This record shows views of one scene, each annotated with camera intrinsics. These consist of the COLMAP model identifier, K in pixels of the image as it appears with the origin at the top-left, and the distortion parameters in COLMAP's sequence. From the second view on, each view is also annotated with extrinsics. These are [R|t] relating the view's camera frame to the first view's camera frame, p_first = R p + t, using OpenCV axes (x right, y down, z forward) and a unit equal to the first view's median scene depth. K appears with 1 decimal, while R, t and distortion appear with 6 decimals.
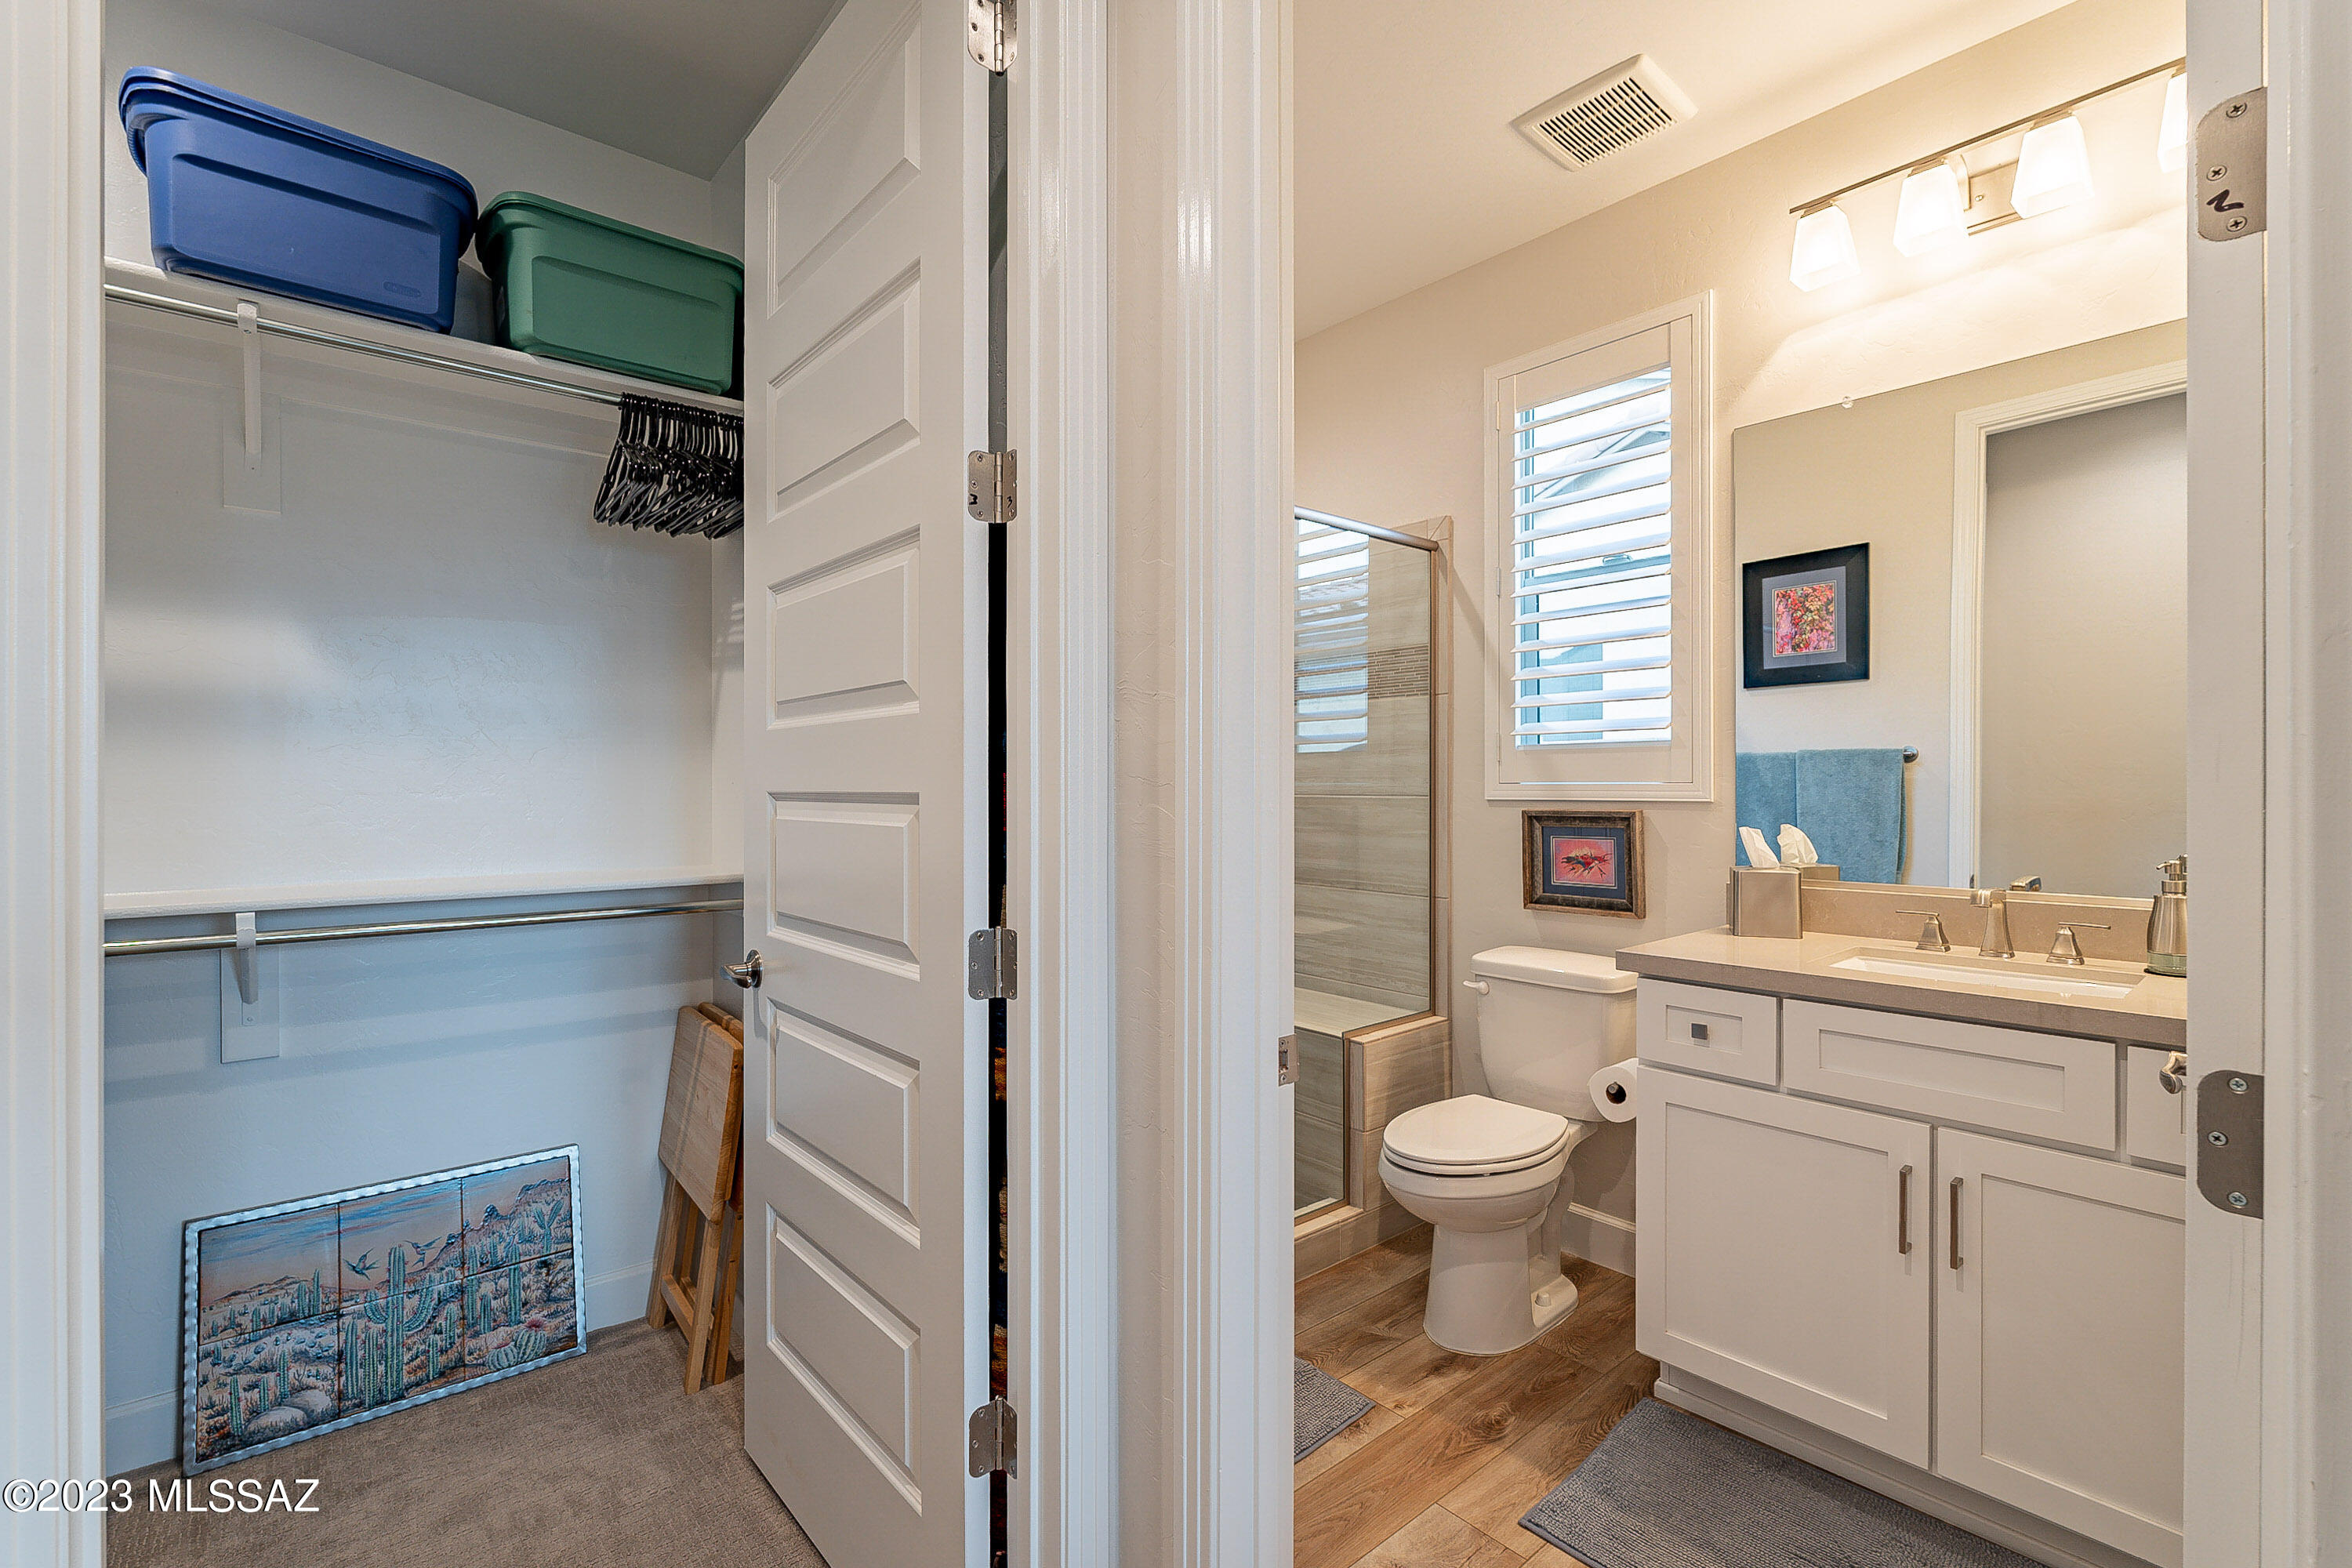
lens RADIAL K [[1056.6, 0, 1173.6], [0, 1056.6, 788.3], [0, 0, 1]] dist [-0.011427, 0.001500]
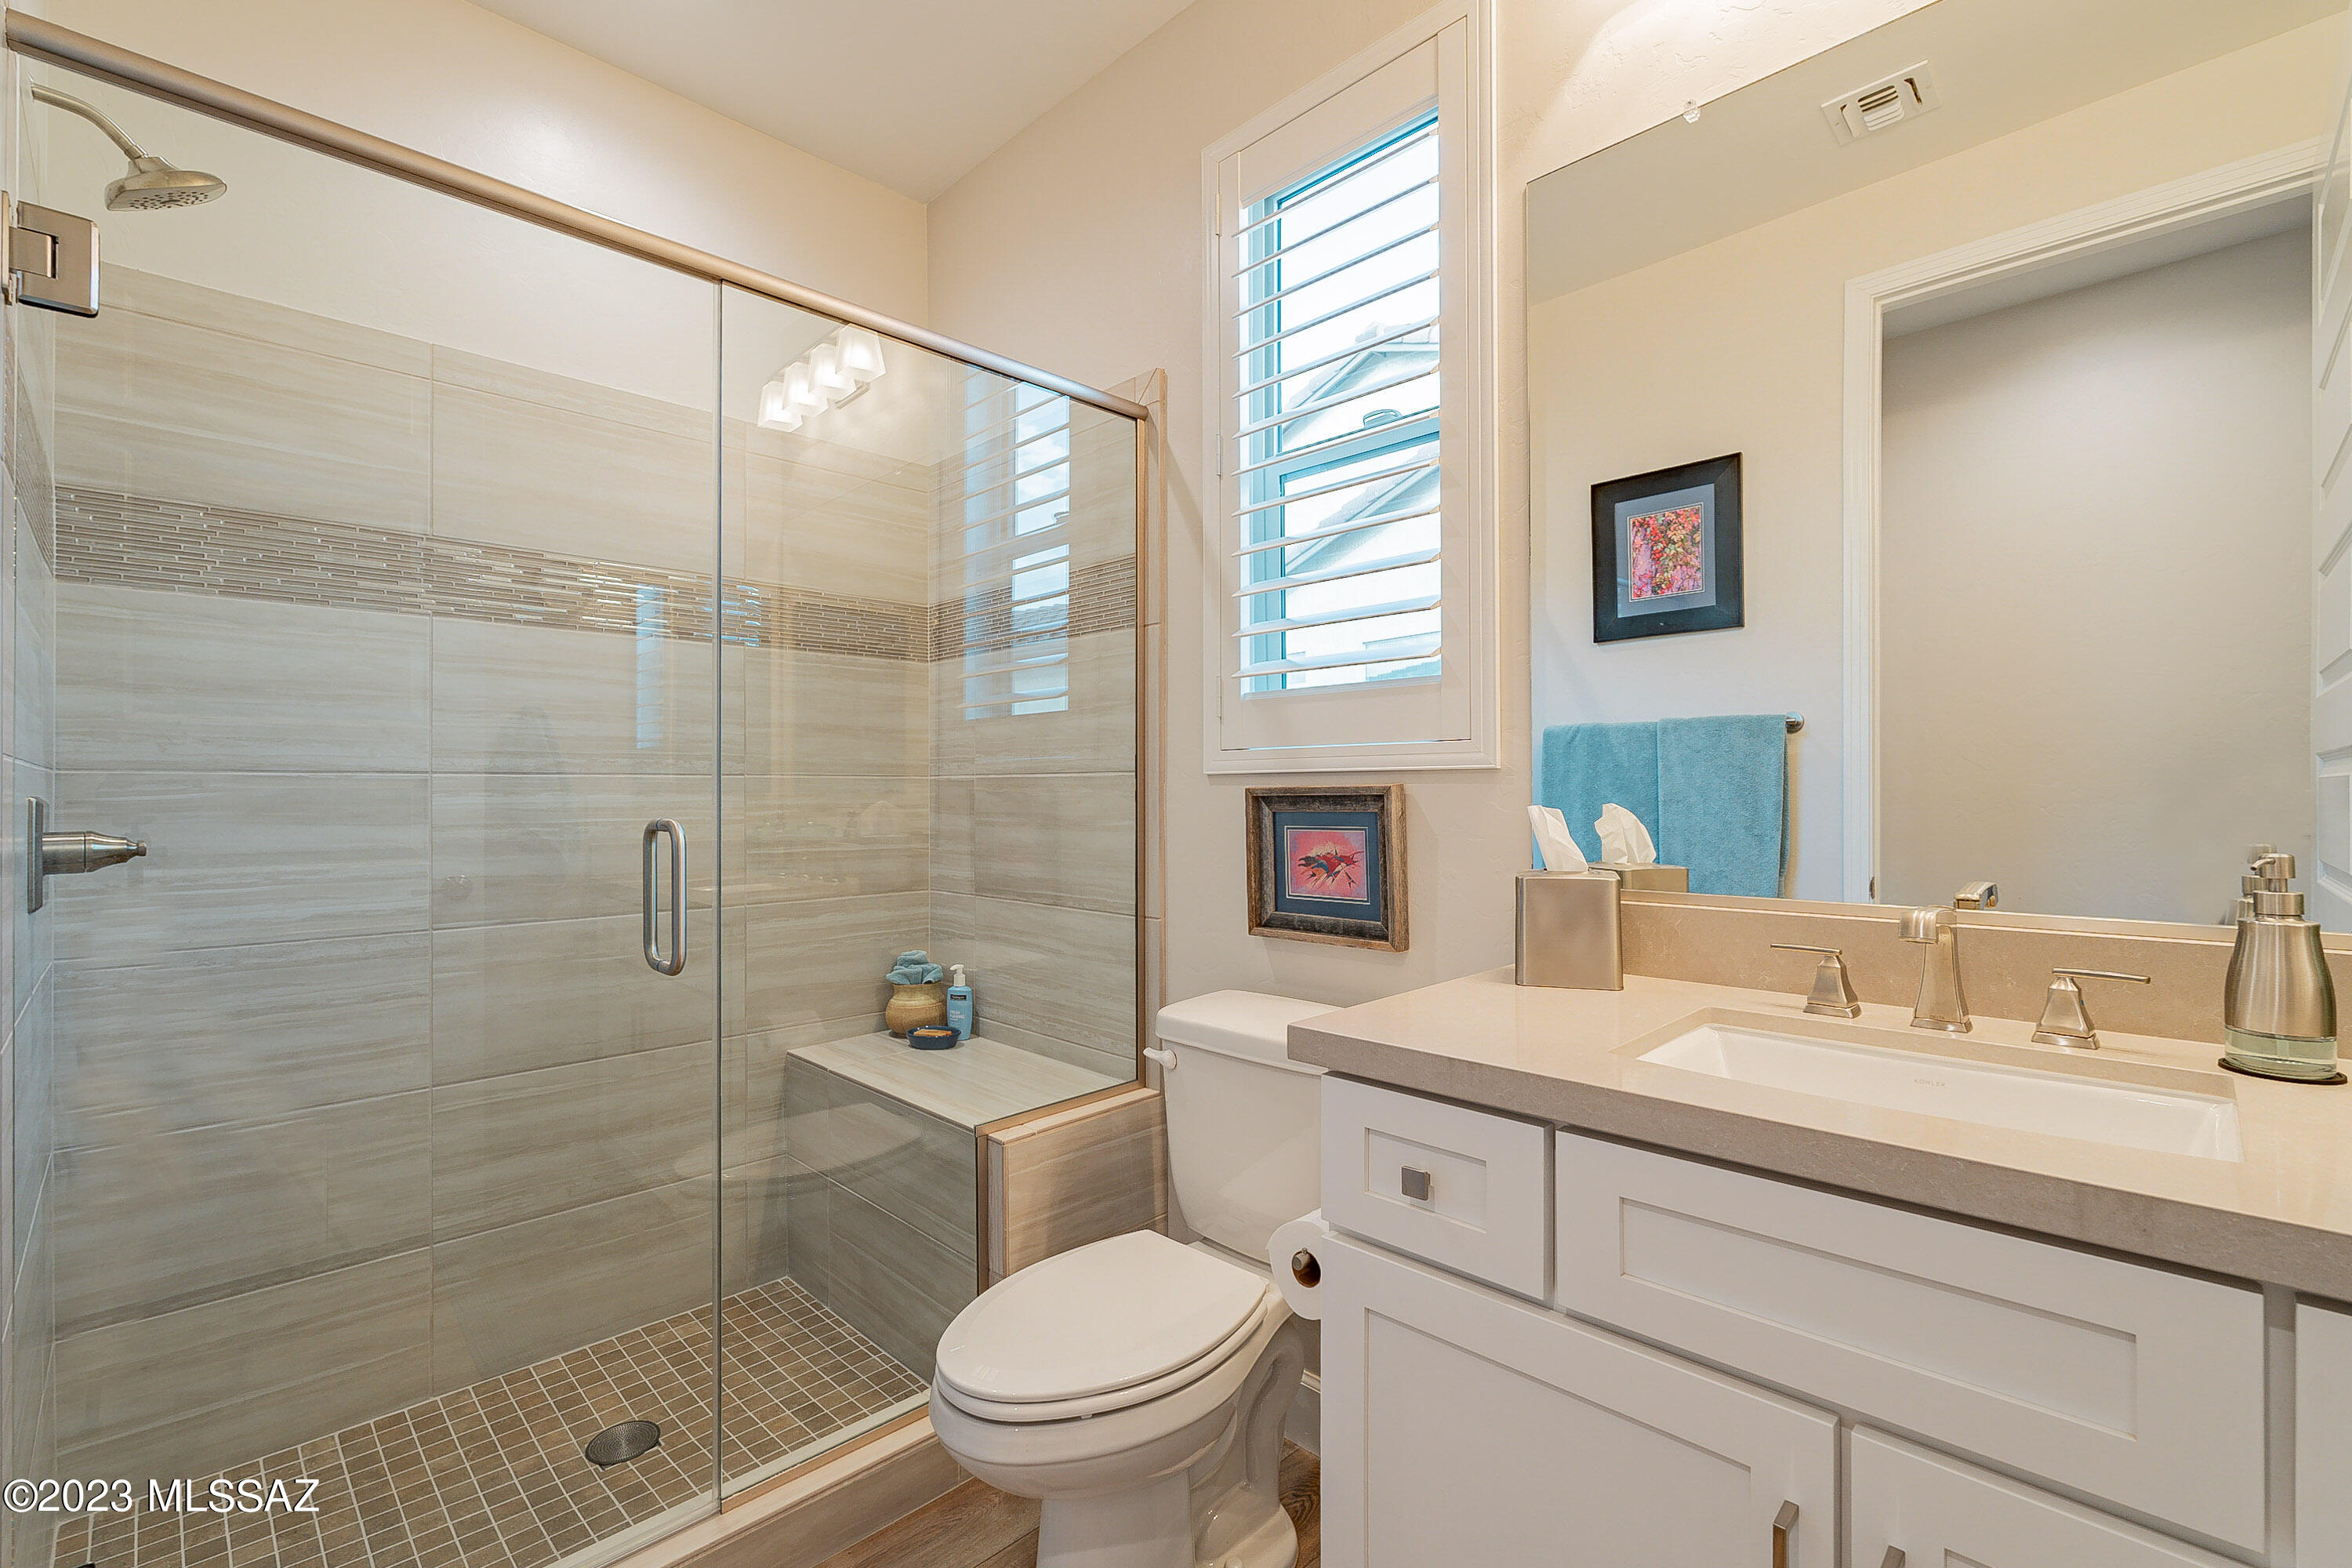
lens RADIAL K [[1056.6, 0, 1180.4], [0, 1056.6, 788.1], [0, 0, 1]] dist [-0.011427, 0.001500]
pose [[0.996623, -0.002742, 0.082064, 0.228831], [0.003102, 0.999986, -0.004254, 0.023019], [-0.082051, 0.004494, 0.996618, 0.325071]]
